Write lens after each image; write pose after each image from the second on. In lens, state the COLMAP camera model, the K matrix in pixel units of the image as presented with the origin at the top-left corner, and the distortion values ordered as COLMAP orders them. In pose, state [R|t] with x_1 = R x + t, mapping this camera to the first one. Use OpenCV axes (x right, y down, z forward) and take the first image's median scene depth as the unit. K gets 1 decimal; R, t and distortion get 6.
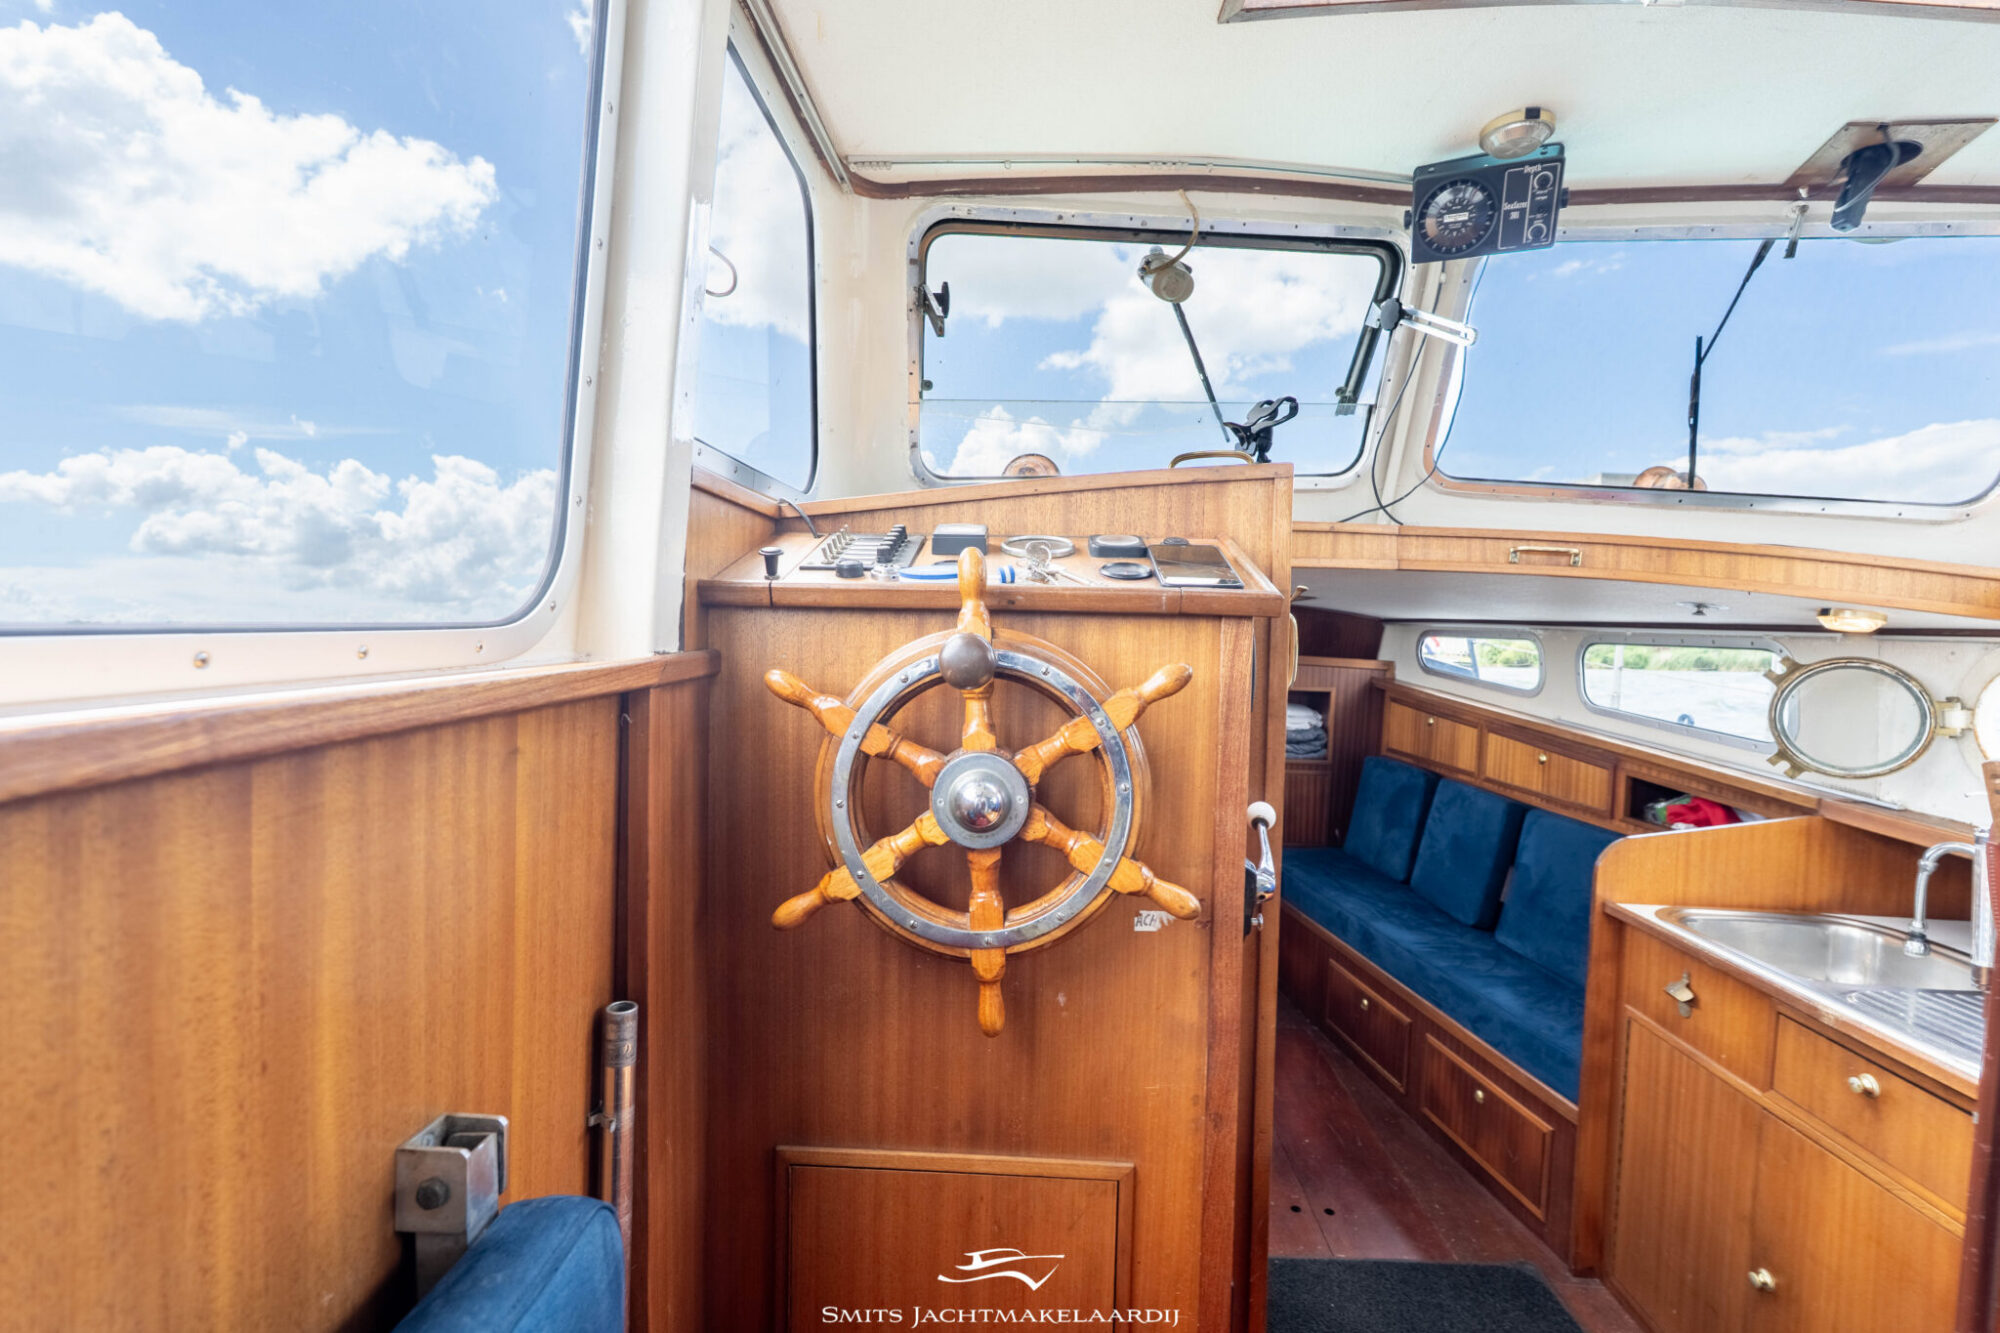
lens RADIAL K [[880.4, 0, 1000.6], [0, 880.4, 664.8], [0, 0, 1]] dist [-0.003846, 0.000556]
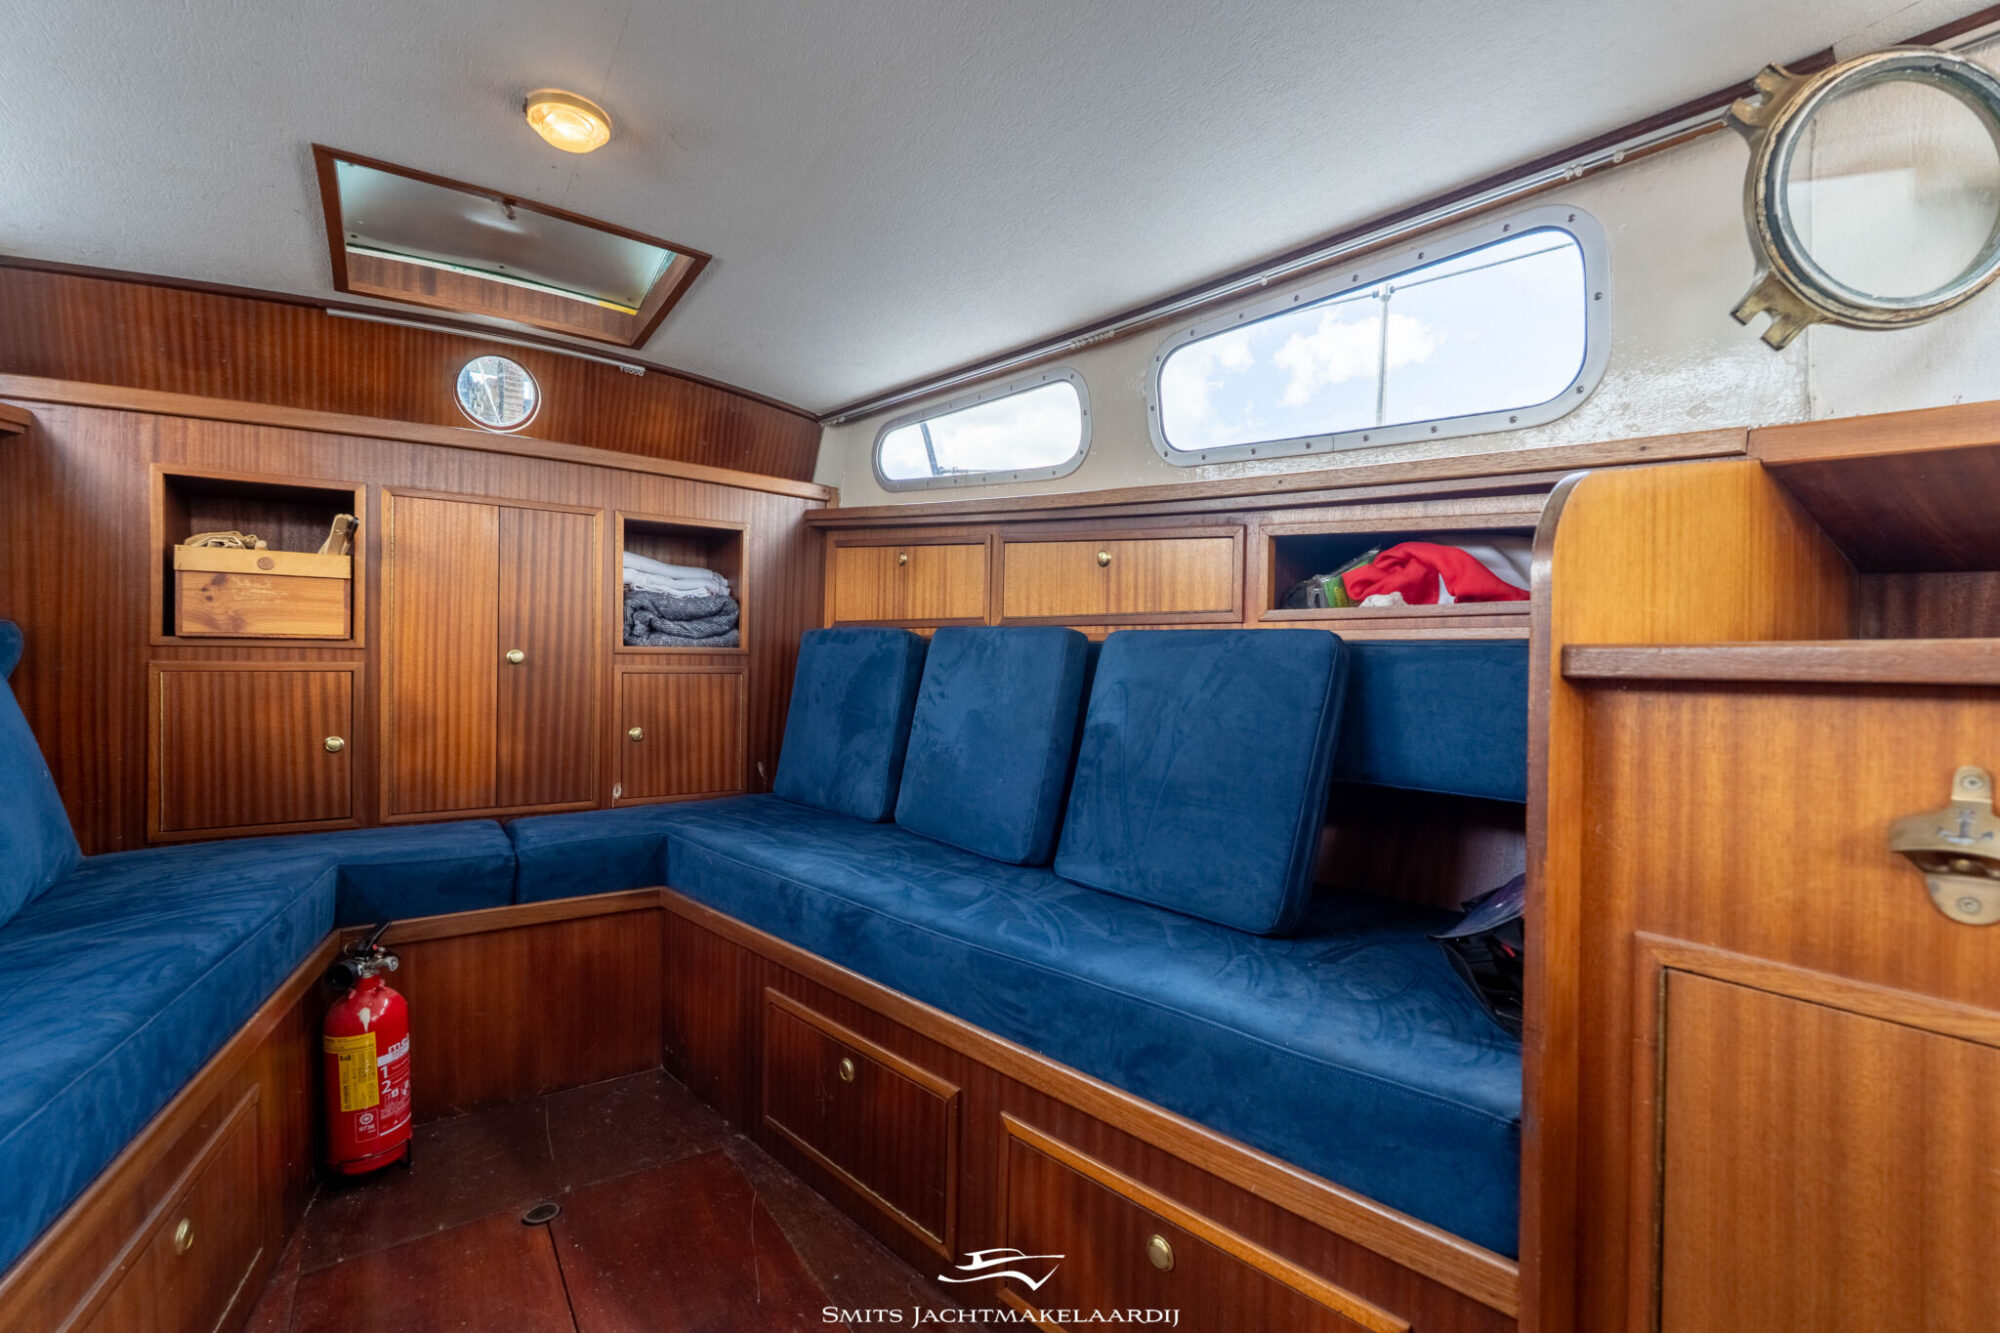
lens RADIAL K [[880.4, 0, 1001.8], [0, 880.4, 670.7], [0, 0, 1]] dist [-0.003846, 0.000556]
pose [[0.791154, -0.027099, 0.611016, 0.364537], [0.038736, 0.999232, -0.005840, 0.328320], [-0.610389, 0.028288, 0.791597, 1.043140]]
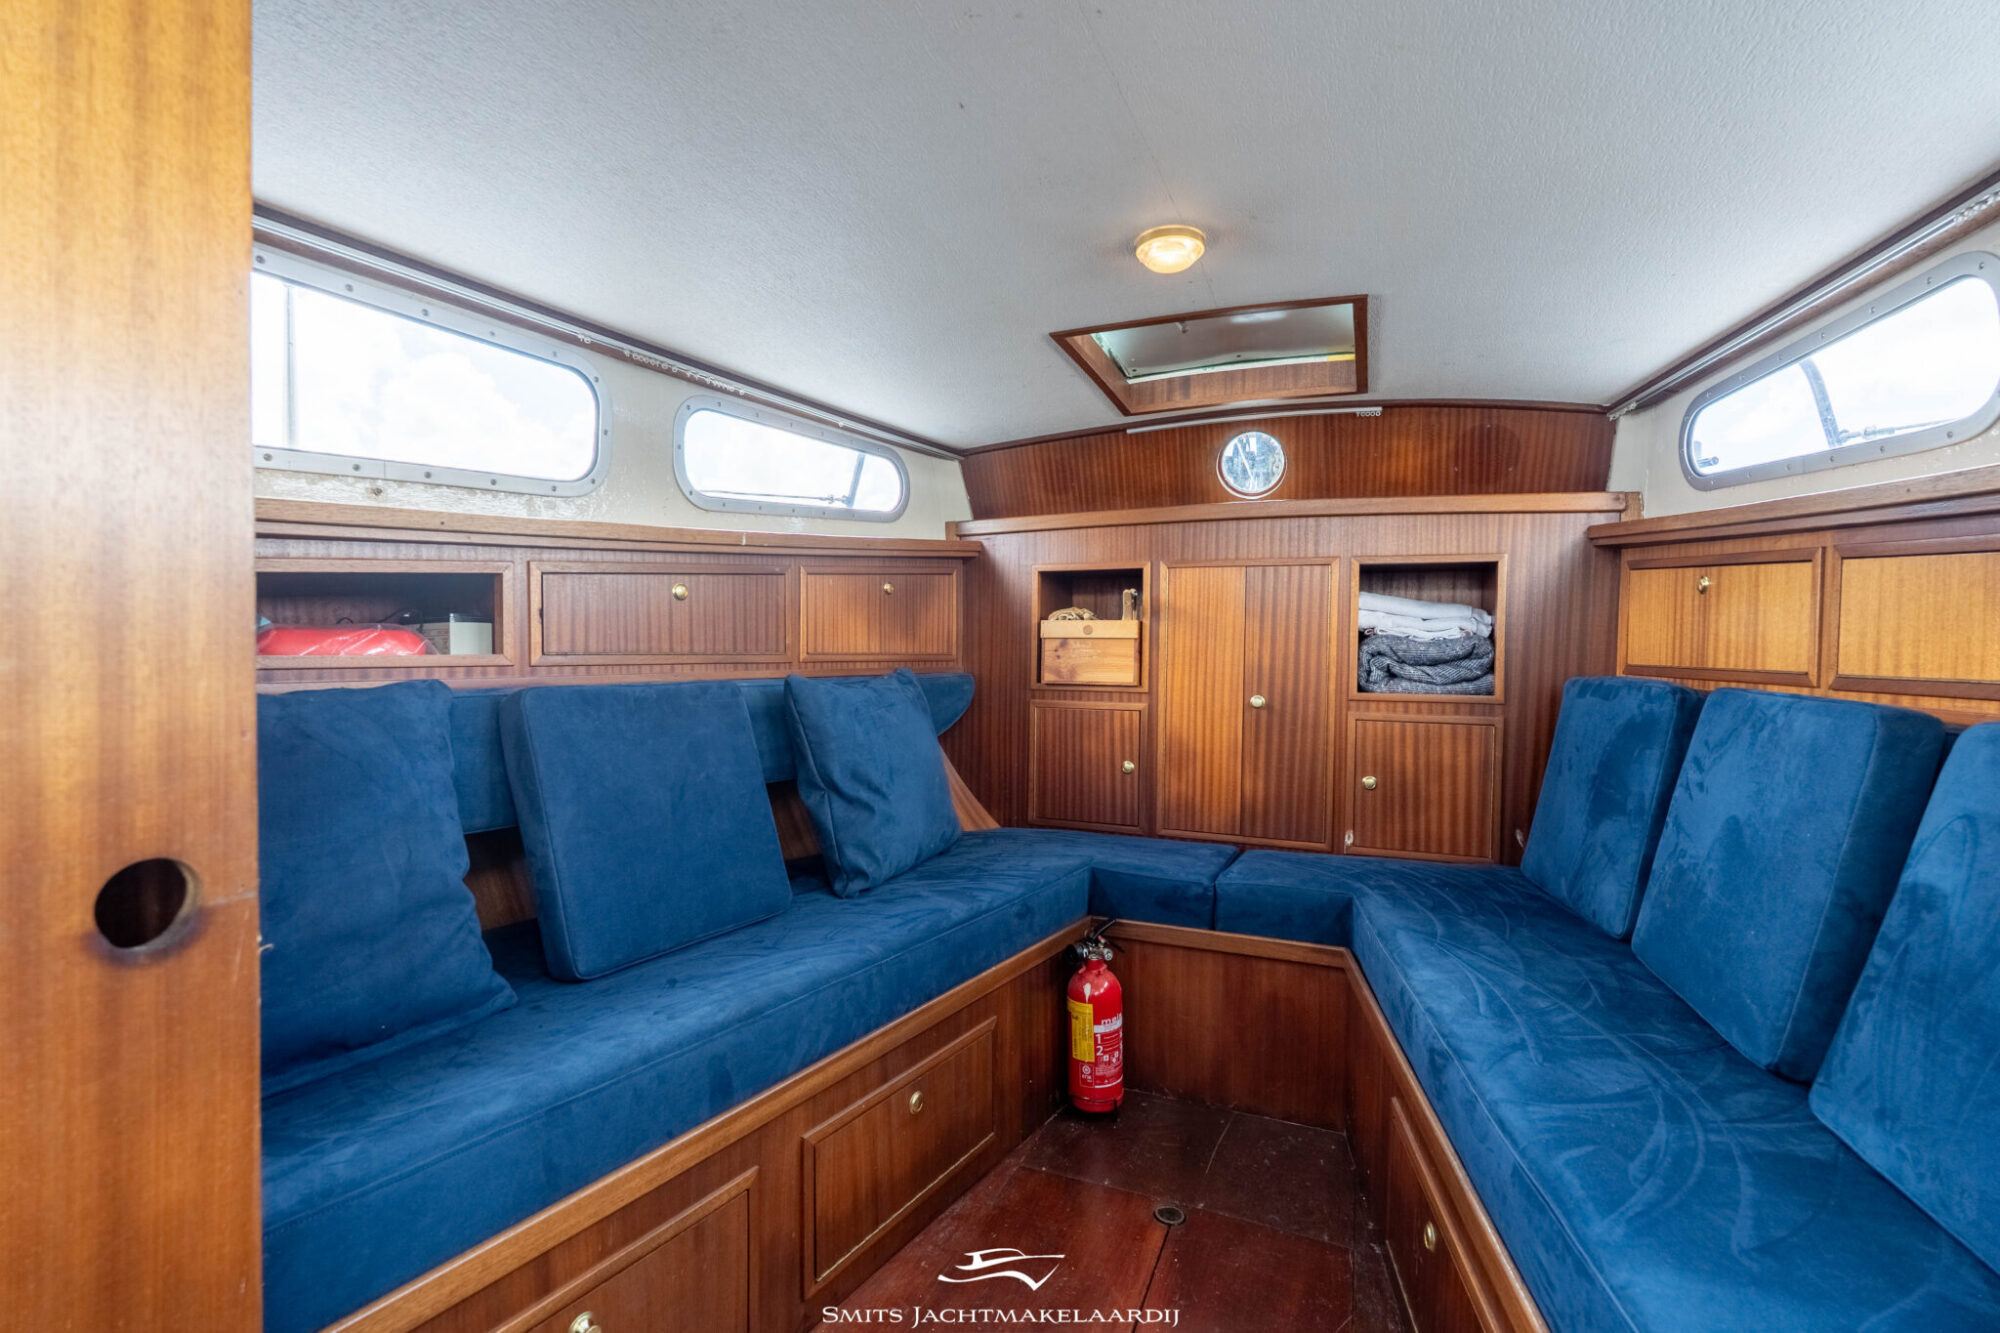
lens RADIAL K [[880.4, 0, 997.3], [0, 880.4, 668.6], [0, 0, 1]] dist [-0.003846, 0.000556]
pose [[0.941605, -0.012104, -0.336501, 0.661277], [0.000512, 0.999404, -0.034517, 0.270329], [0.336719, 0.032329, 0.941050, 1.018686]]
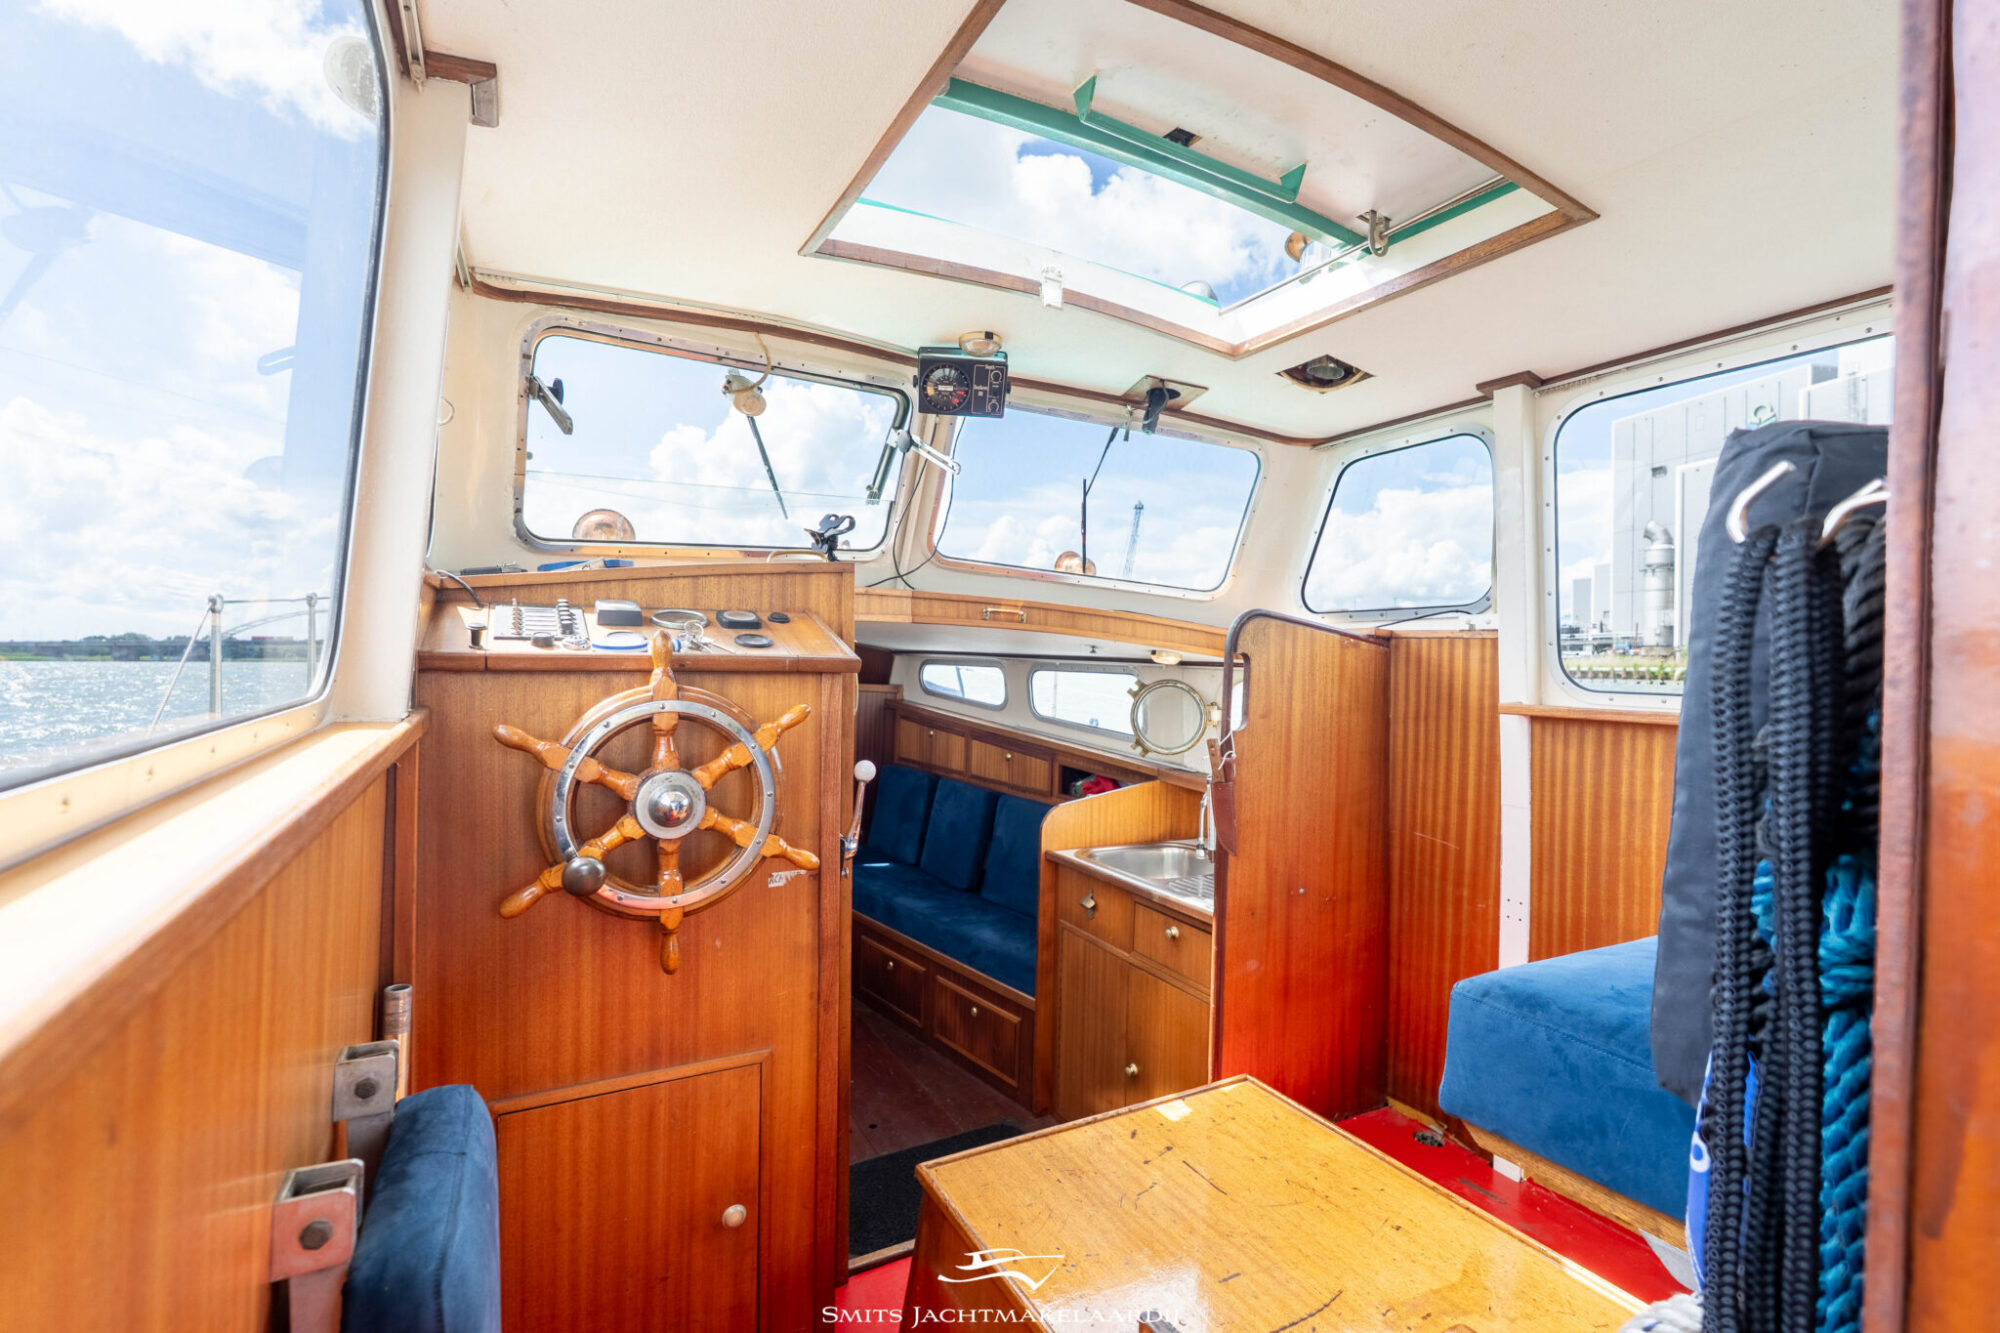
lens RADIAL K [[880.4, 0, 995.4], [0, 880.4, 664.7], [0, 0, 1]] dist [-0.003846, 0.000556]
pose [[0.859201, -0.013598, 0.511457, -0.151492], [0.026120, 0.999509, -0.017306, -0.018763], [-0.510971, 0.028229, 0.859134, -0.262000]]
